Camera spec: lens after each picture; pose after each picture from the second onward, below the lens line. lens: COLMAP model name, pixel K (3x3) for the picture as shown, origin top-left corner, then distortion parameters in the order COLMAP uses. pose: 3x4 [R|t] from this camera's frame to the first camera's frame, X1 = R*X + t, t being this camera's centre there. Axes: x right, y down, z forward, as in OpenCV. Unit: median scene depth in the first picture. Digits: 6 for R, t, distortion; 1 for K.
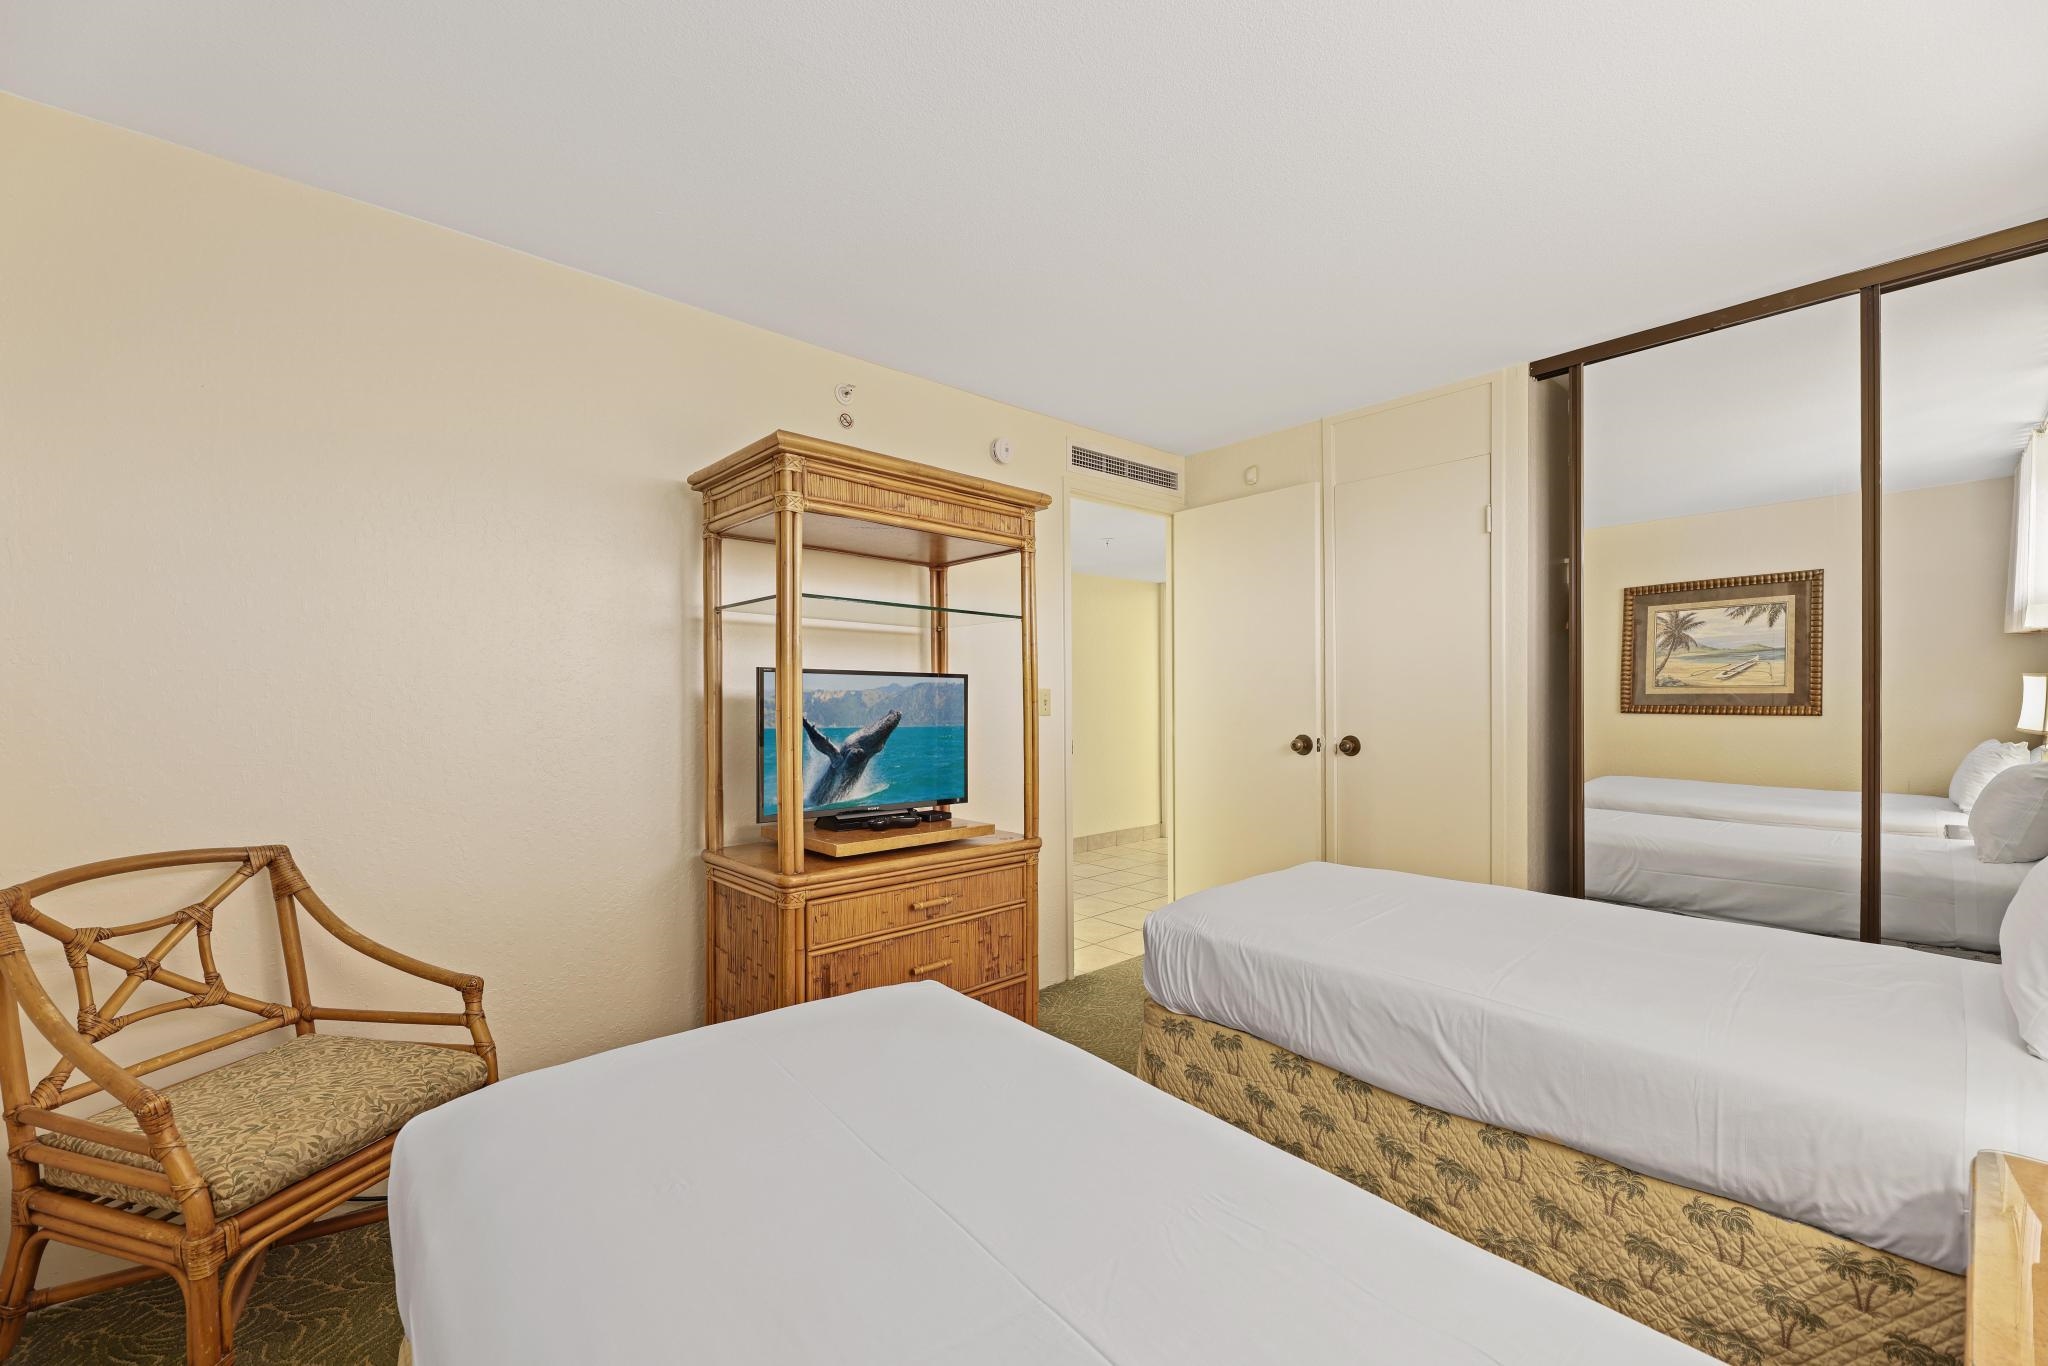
lens RADIAL K [[830.9, 0, 1027.0], [0, 830.9, 698.2], [0, 0, 1]] dist [0.000626, 0.000018]
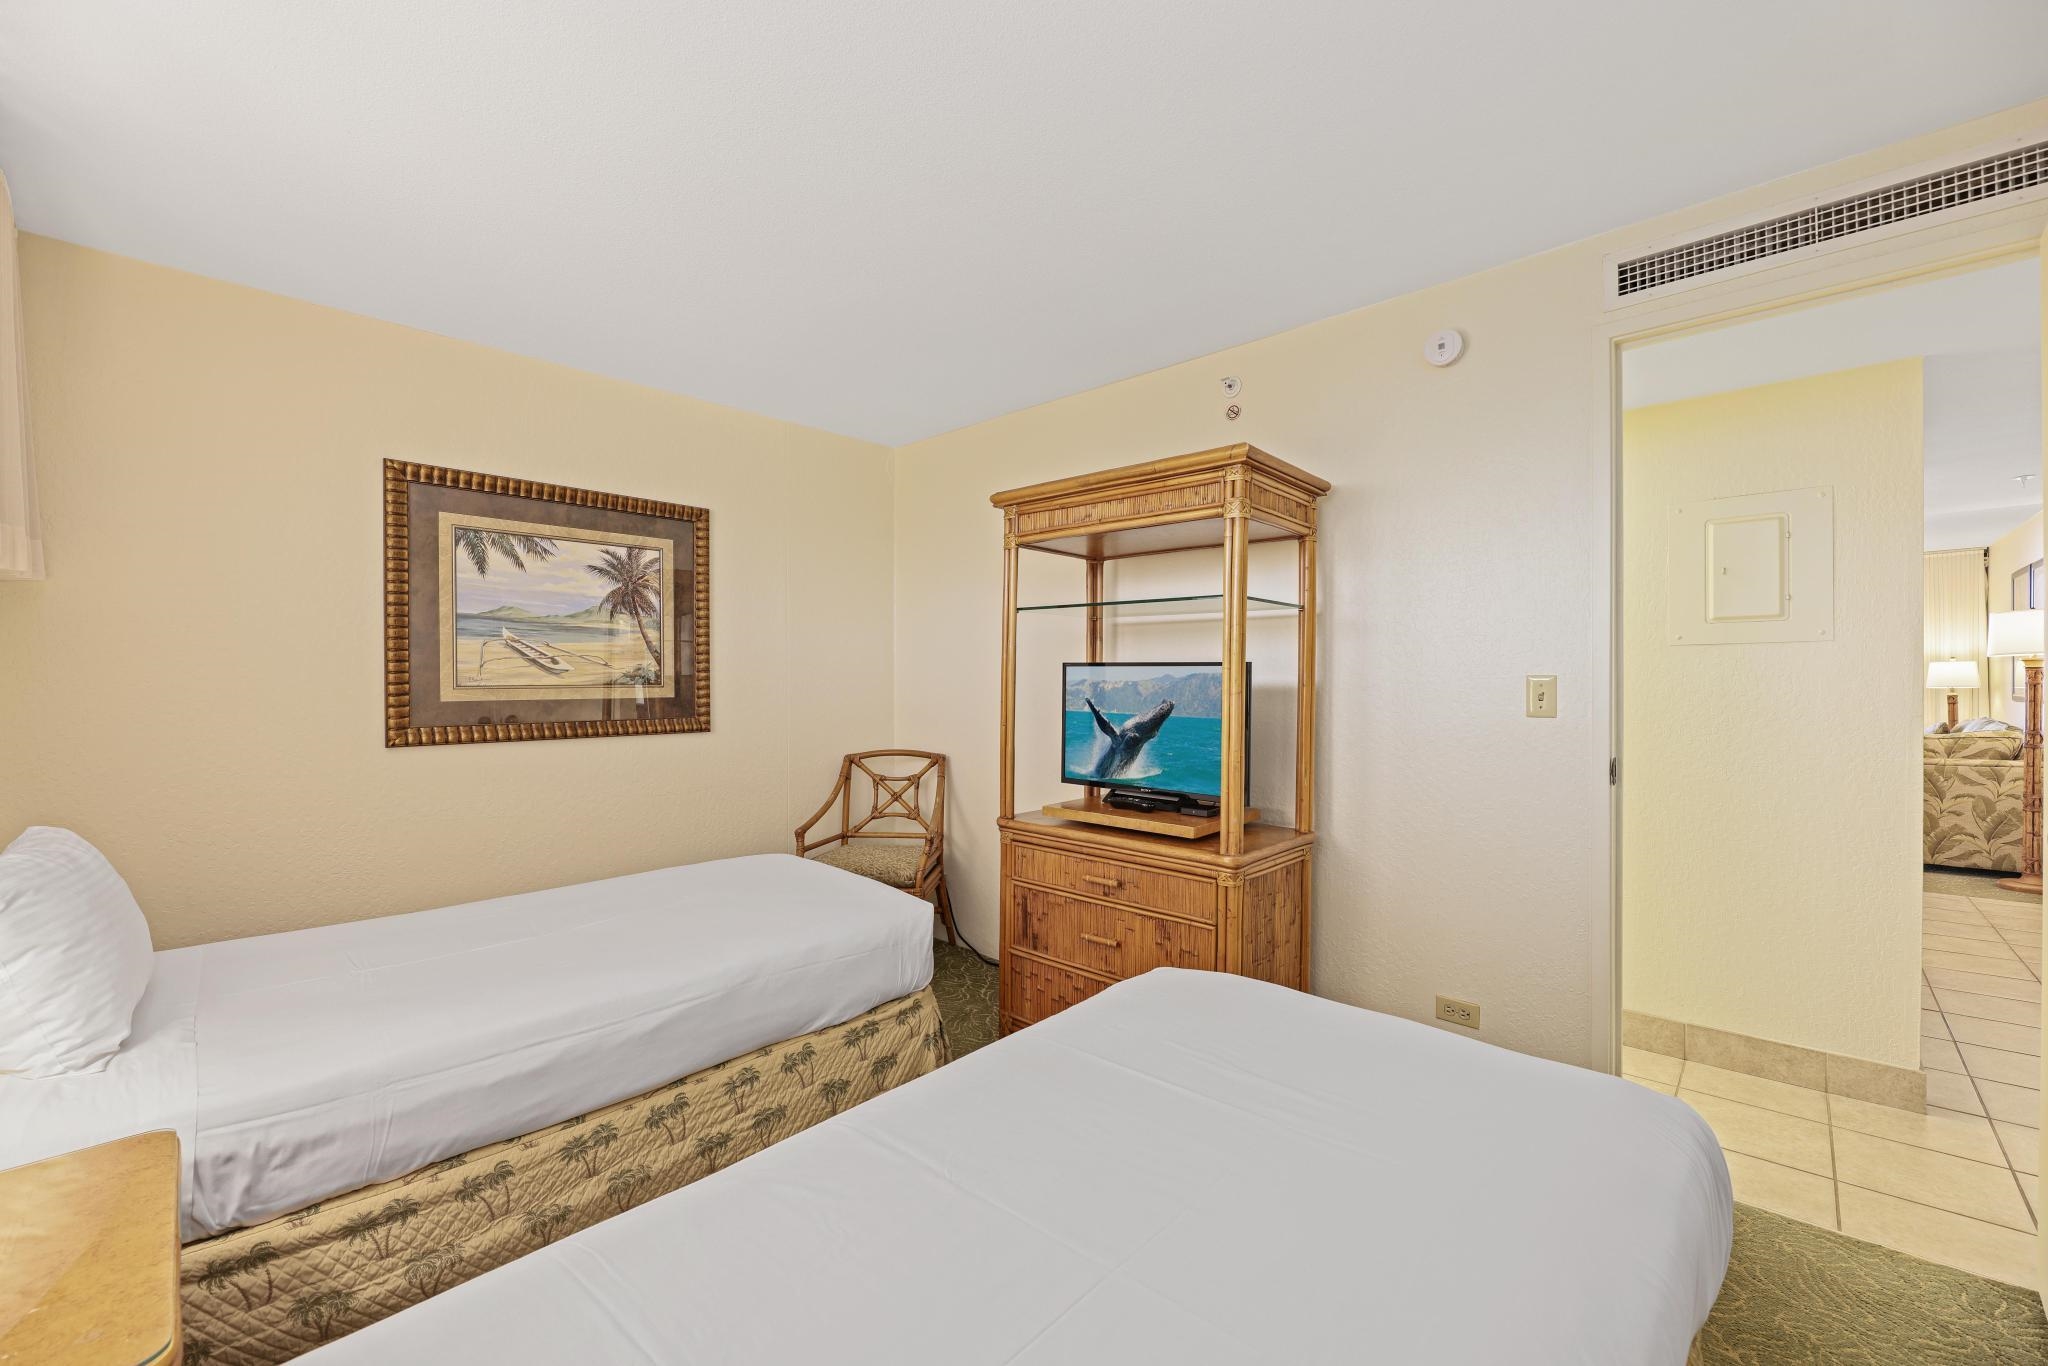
lens RADIAL K [[830.9, 0, 1026.8], [0, 830.9, 678.1], [0, 0, 1]] dist [0.000626, 0.000018]
pose [[0.073090, -0.000074, -0.997325, 0.885318], [-0.002761, 0.999996, -0.000277, -0.011754], [0.997321, 0.002774, 0.073090, 0.775512]]
